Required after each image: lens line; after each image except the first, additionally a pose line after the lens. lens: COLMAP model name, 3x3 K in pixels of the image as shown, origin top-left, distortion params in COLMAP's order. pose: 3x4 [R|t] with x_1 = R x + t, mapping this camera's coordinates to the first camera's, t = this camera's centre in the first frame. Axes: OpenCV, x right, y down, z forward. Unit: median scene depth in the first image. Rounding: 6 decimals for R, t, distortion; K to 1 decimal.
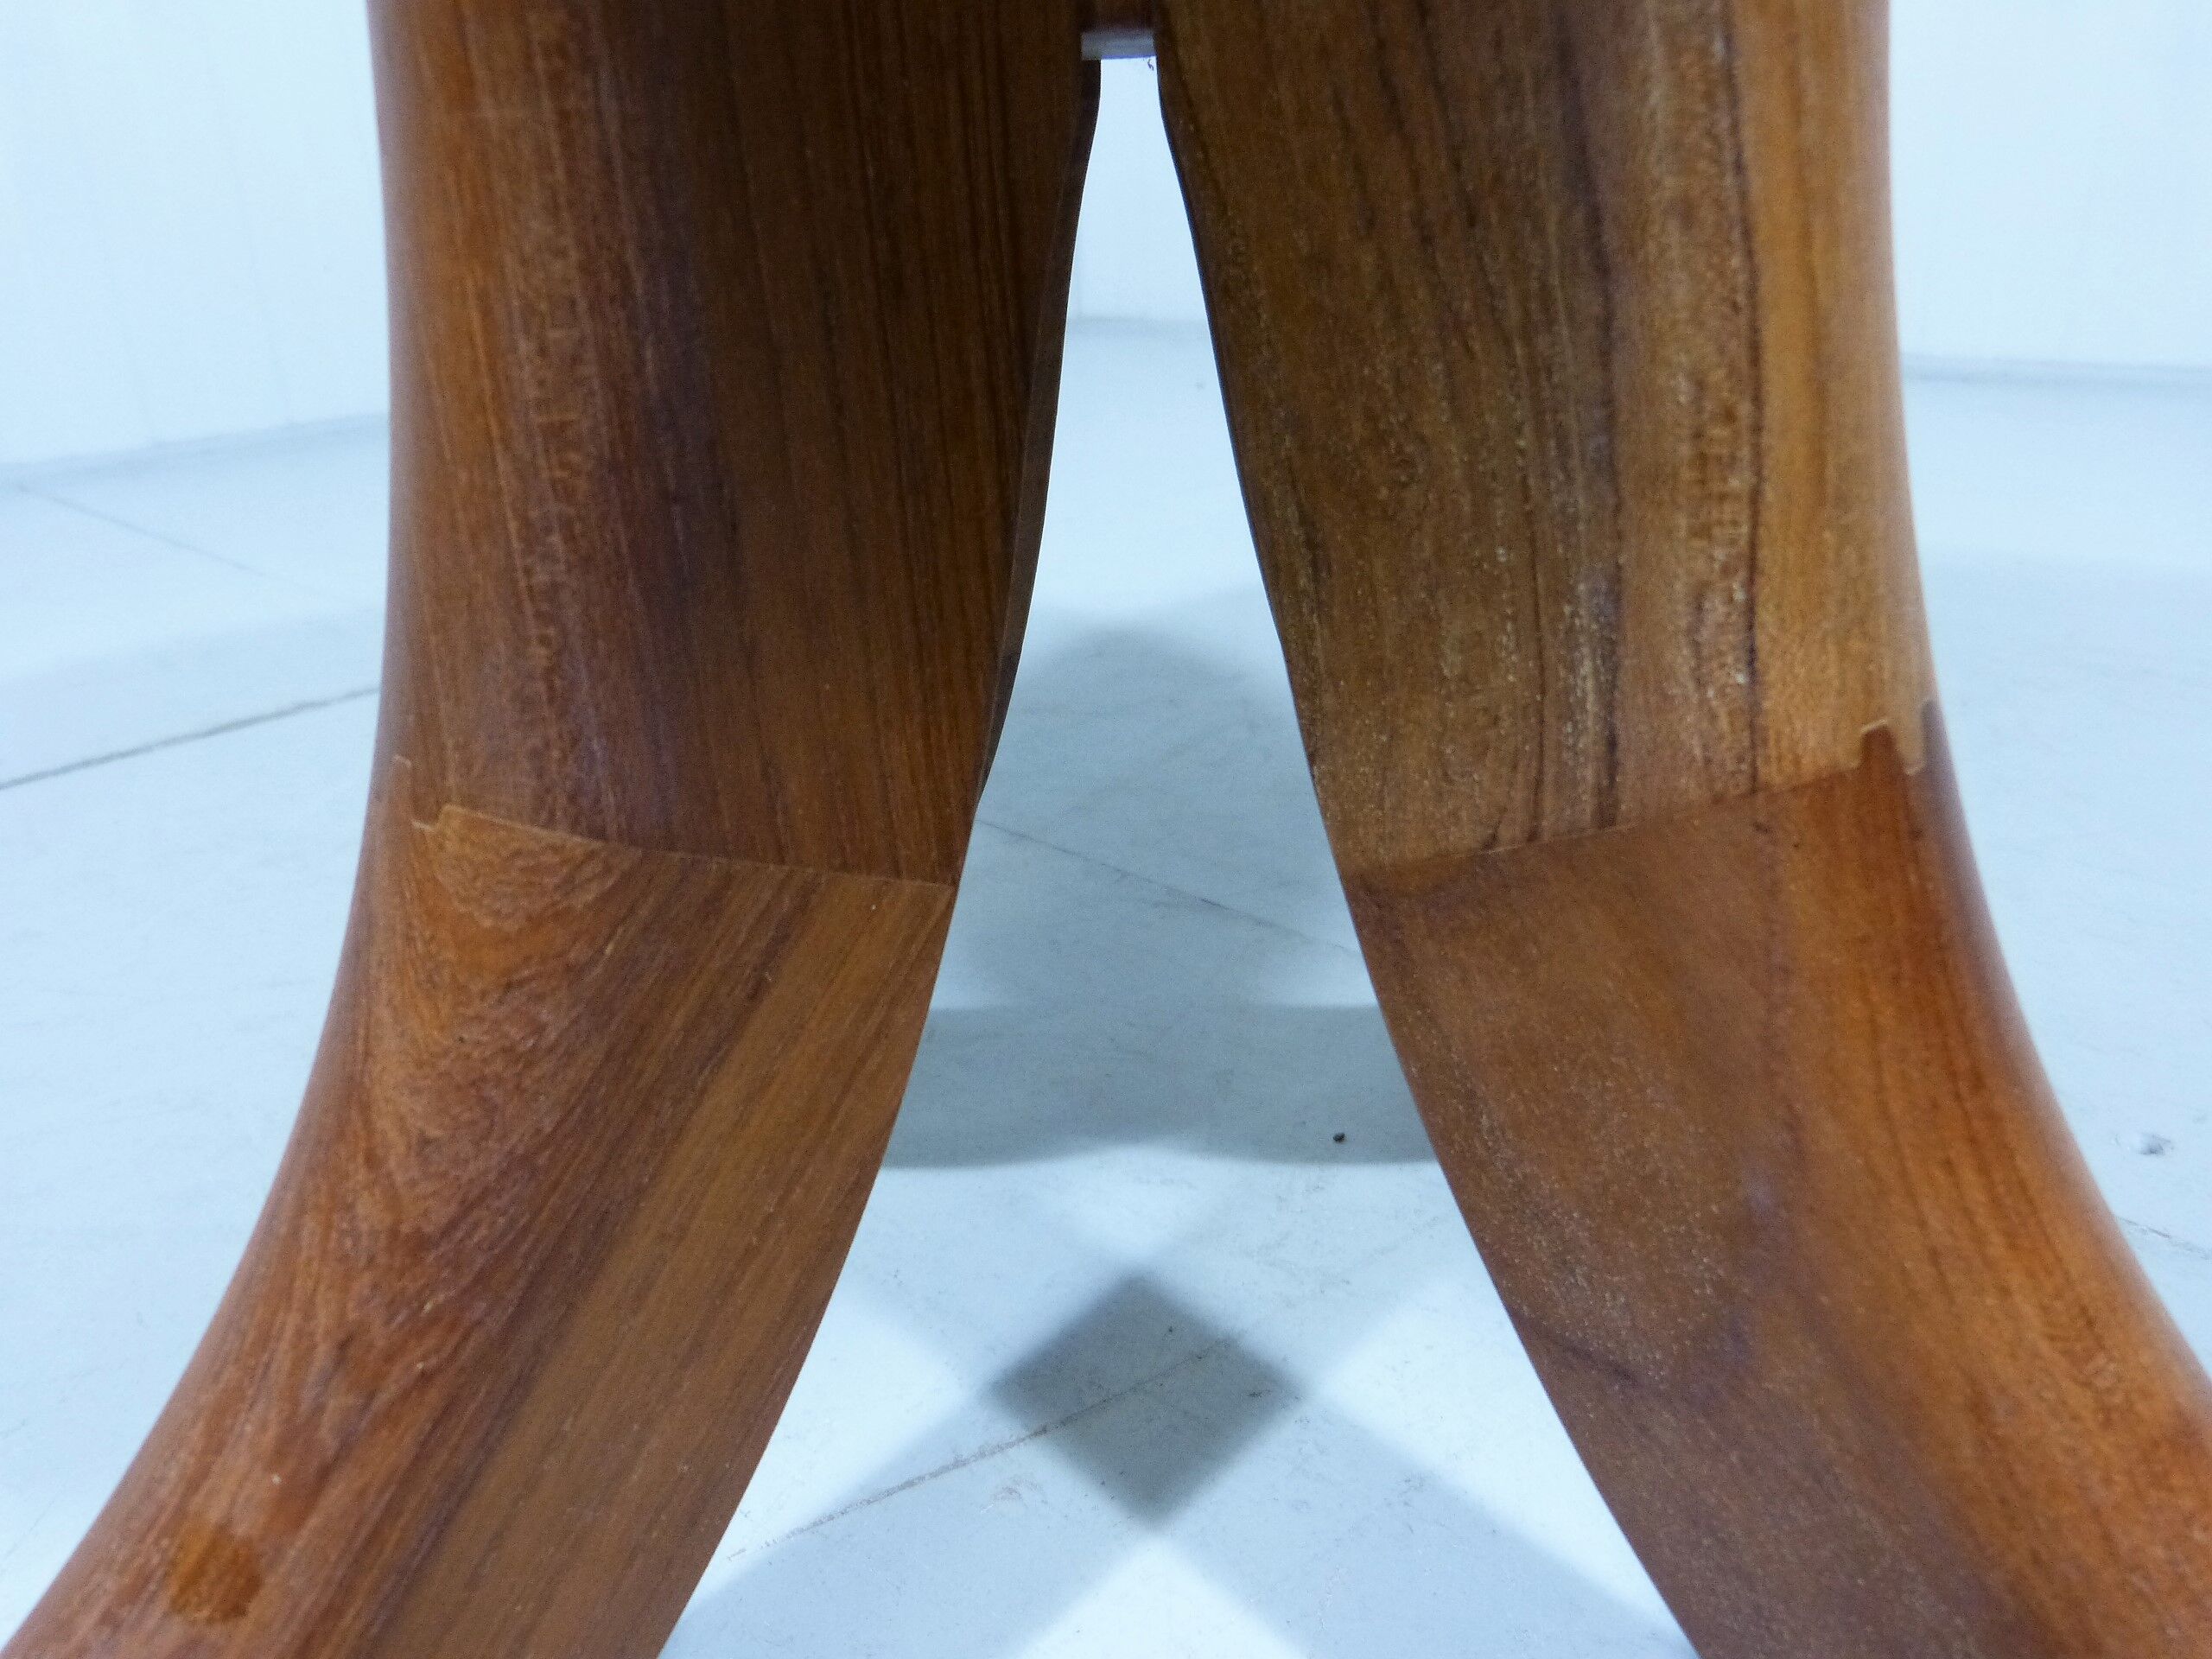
lens RADIAL K [[1655.5, 0, 1105.2], [0, 1655.5, 833.6], [0, 0, 1]] dist [-0.032649, 0.023298]
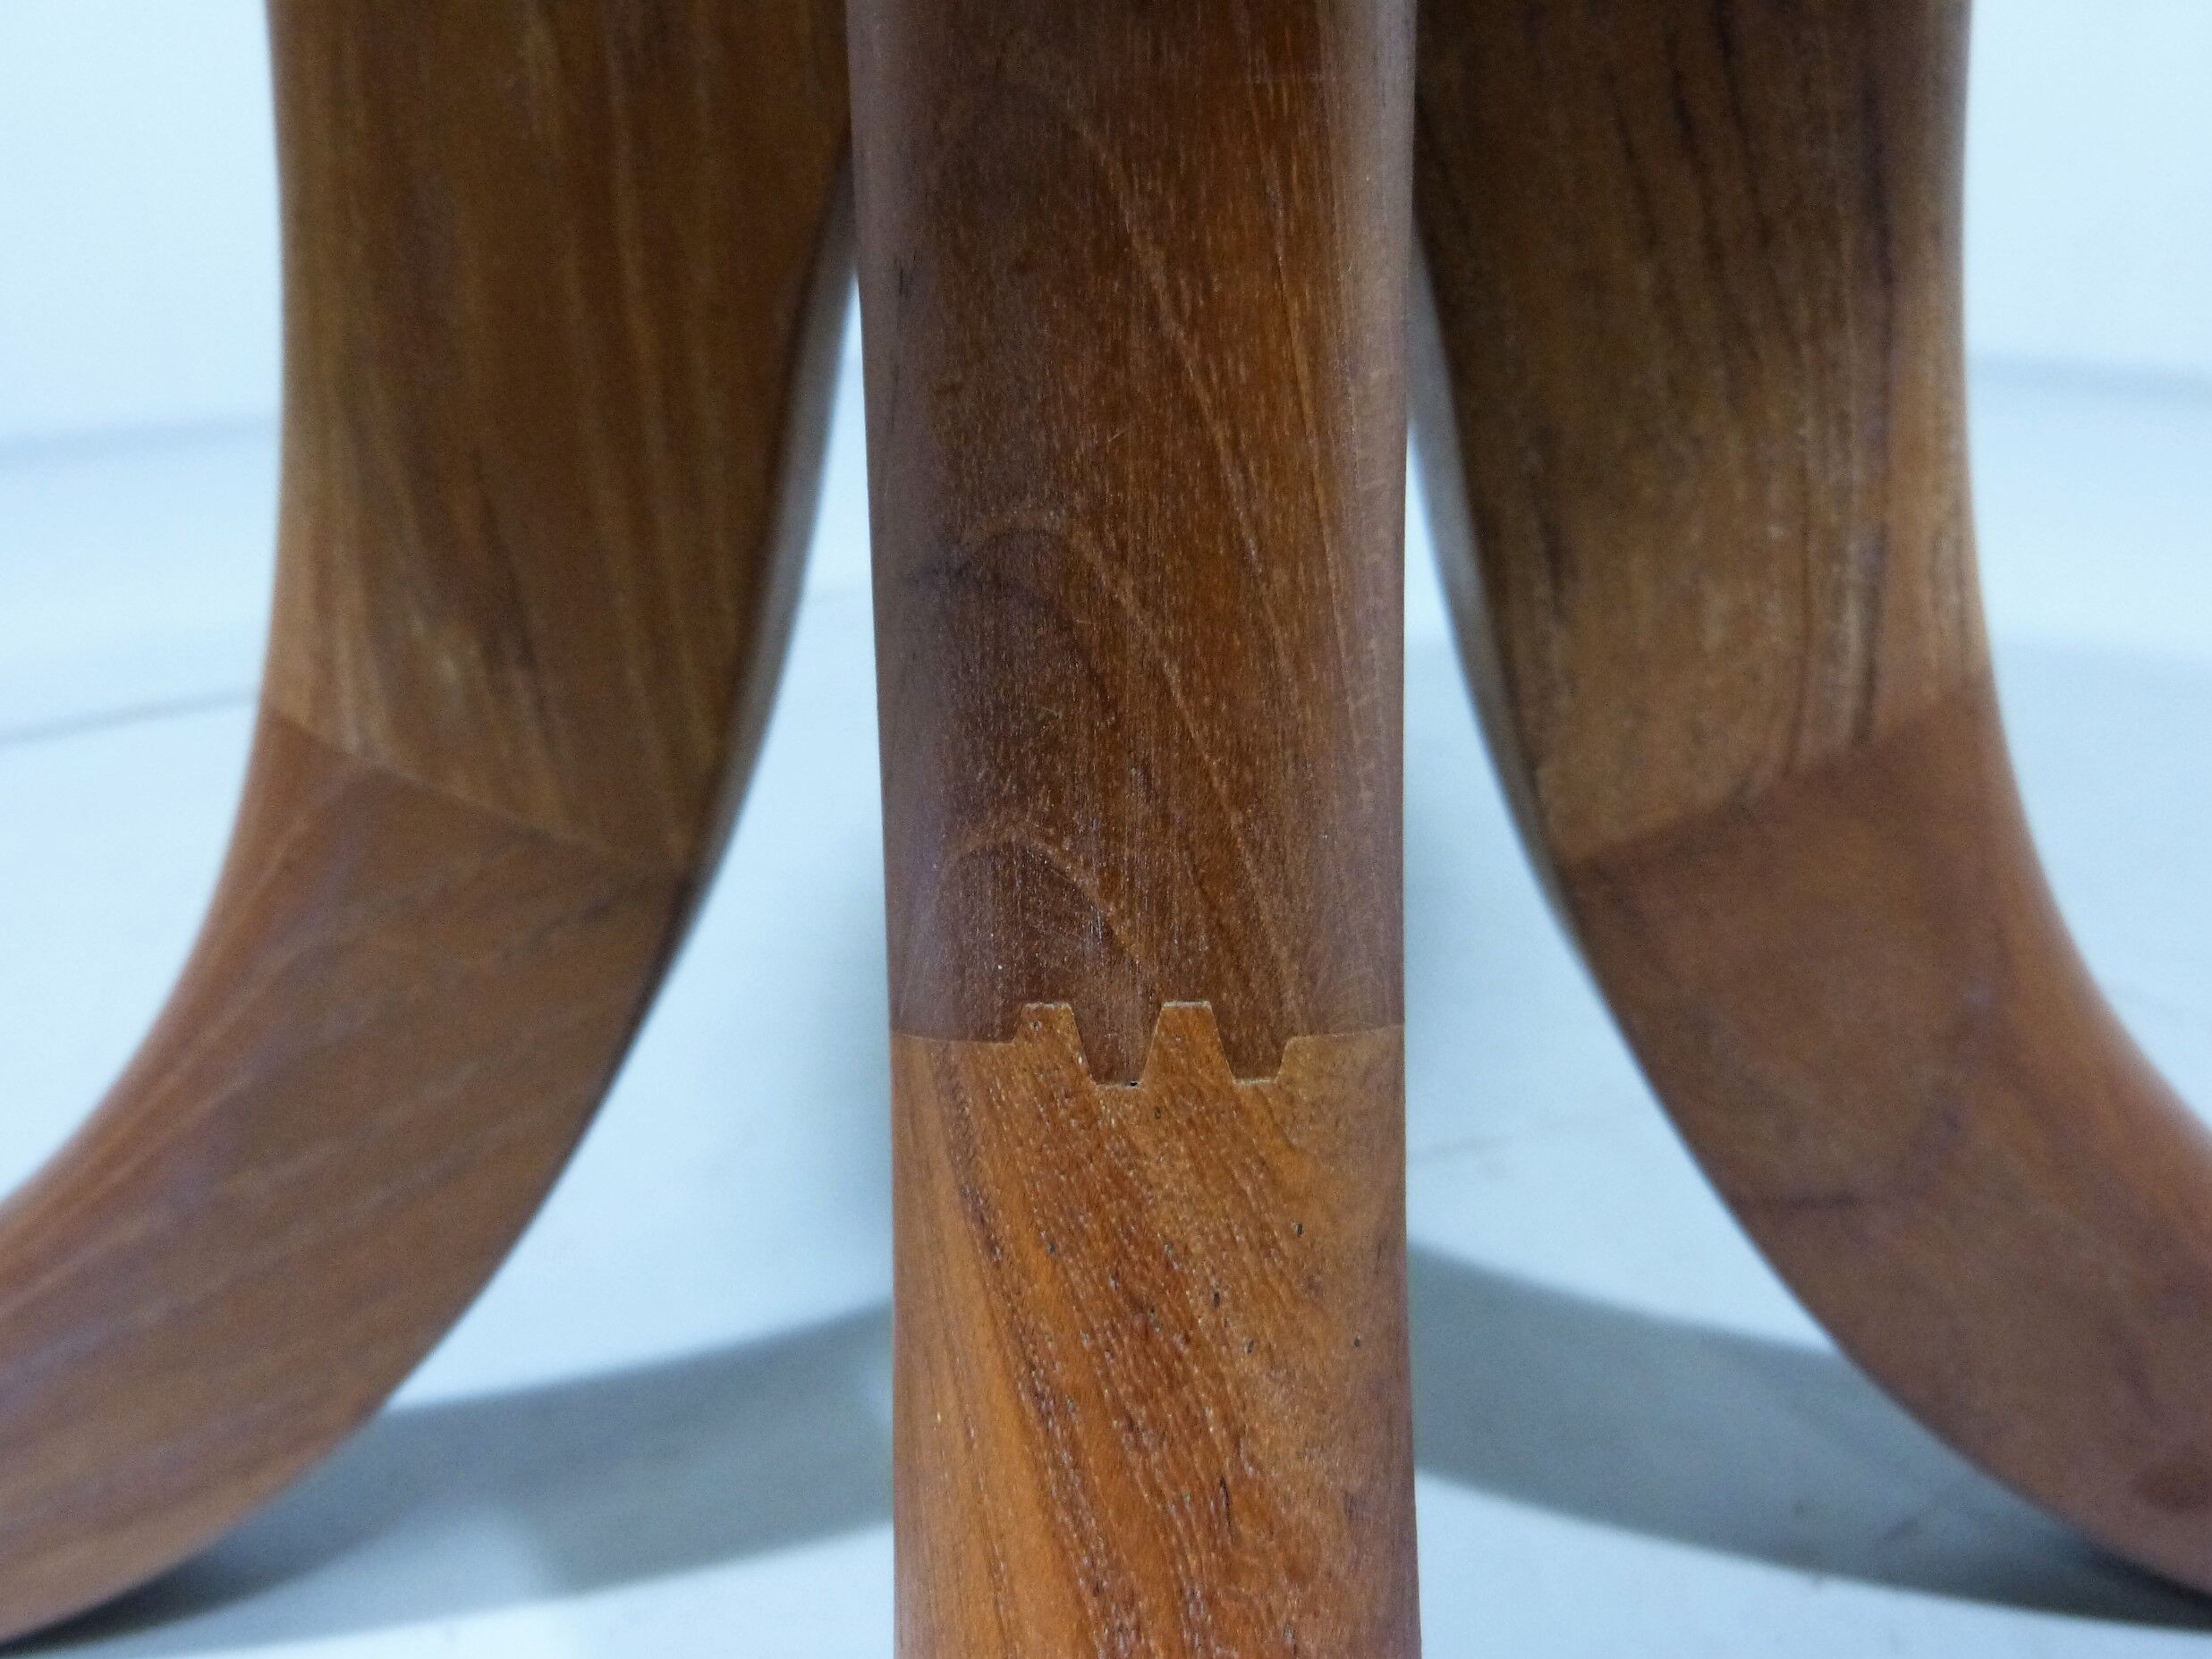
lens RADIAL K [[1692.9, 0, 1106.0], [0, 1692.9, 829.5], [0, 0, 1]] dist [-0.023721, 0.003701]
pose [[0.680132, -0.236698, 0.693826, -0.936342], [0.261635, 0.962487, 0.071880, -0.177028], [-0.684812, 0.132641, 0.716547, 0.516321]]
